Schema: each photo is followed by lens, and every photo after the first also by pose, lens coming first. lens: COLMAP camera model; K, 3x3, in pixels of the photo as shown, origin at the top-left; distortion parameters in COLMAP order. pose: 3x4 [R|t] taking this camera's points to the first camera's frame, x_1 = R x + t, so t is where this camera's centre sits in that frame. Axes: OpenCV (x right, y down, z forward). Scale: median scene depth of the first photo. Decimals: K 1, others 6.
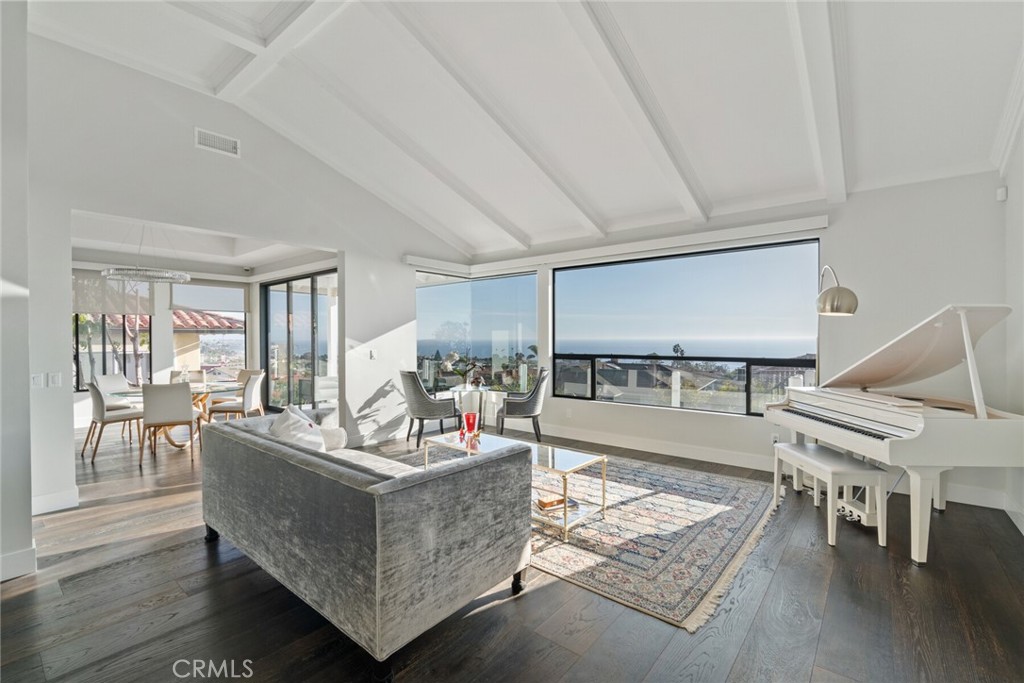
lens RADIAL K [[450.0, 0, 515.8], [0, 450.0, 345.1], [0, 0, 1]] dist [-0.000697, 0.000008]
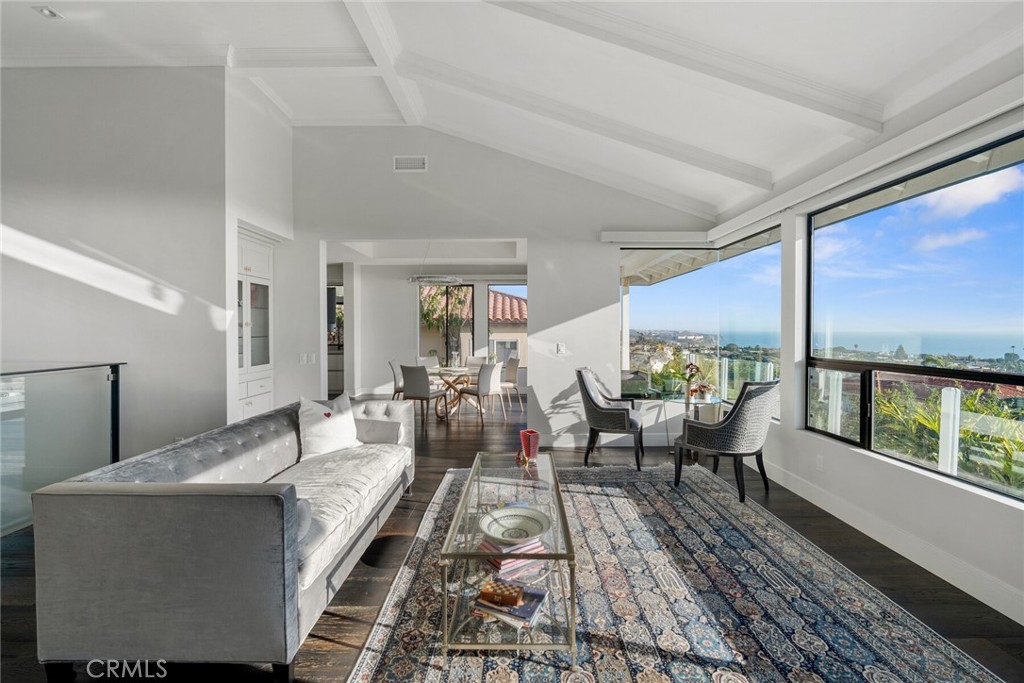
lens RADIAL K [[451.6, 0, 516.1], [0, 451.6, 340.0], [0, 0, 1]] dist [-0.009908, -0.000425]
pose [[0.633552, 0.018953, -0.773468, 0.326870], [-0.014039, 0.999817, 0.013000, -0.006904], [0.773572, 0.002623, 0.633702, 0.357852]]
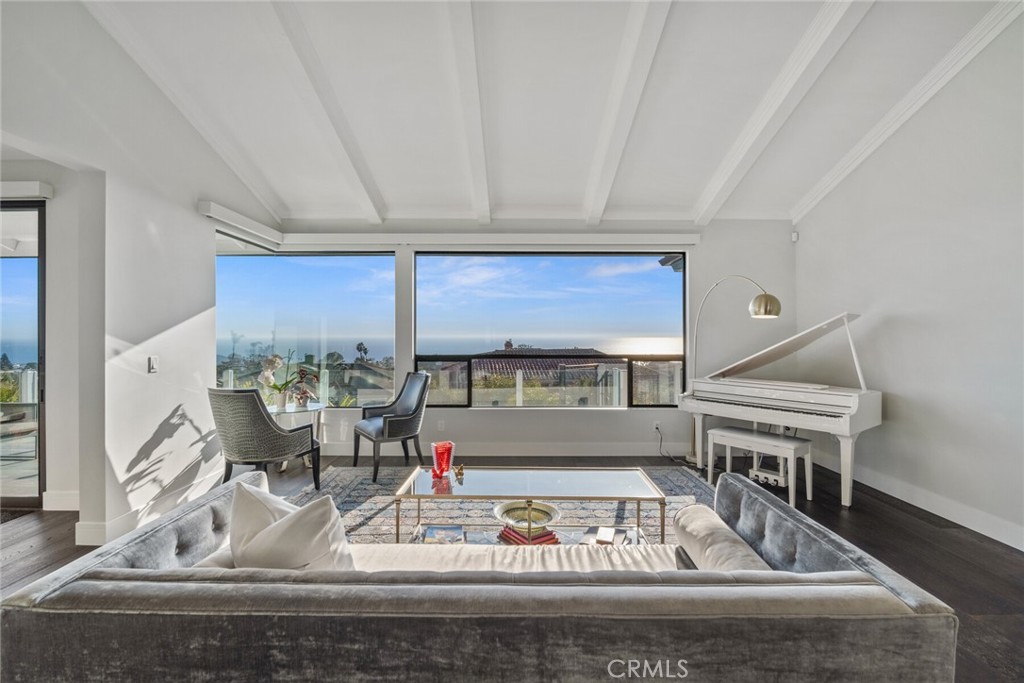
lens RADIAL K [[451.6, 0, 516.1], [0, 451.6, 340.0], [0, 0, 1]] dist [-0.009908, -0.000425]
pose [[0.777935, -0.003641, 0.628334, -0.317273], [0.008658, 0.999950, -0.004926, -0.003284], [-0.628285, 0.009272, 0.777928, 0.269366]]
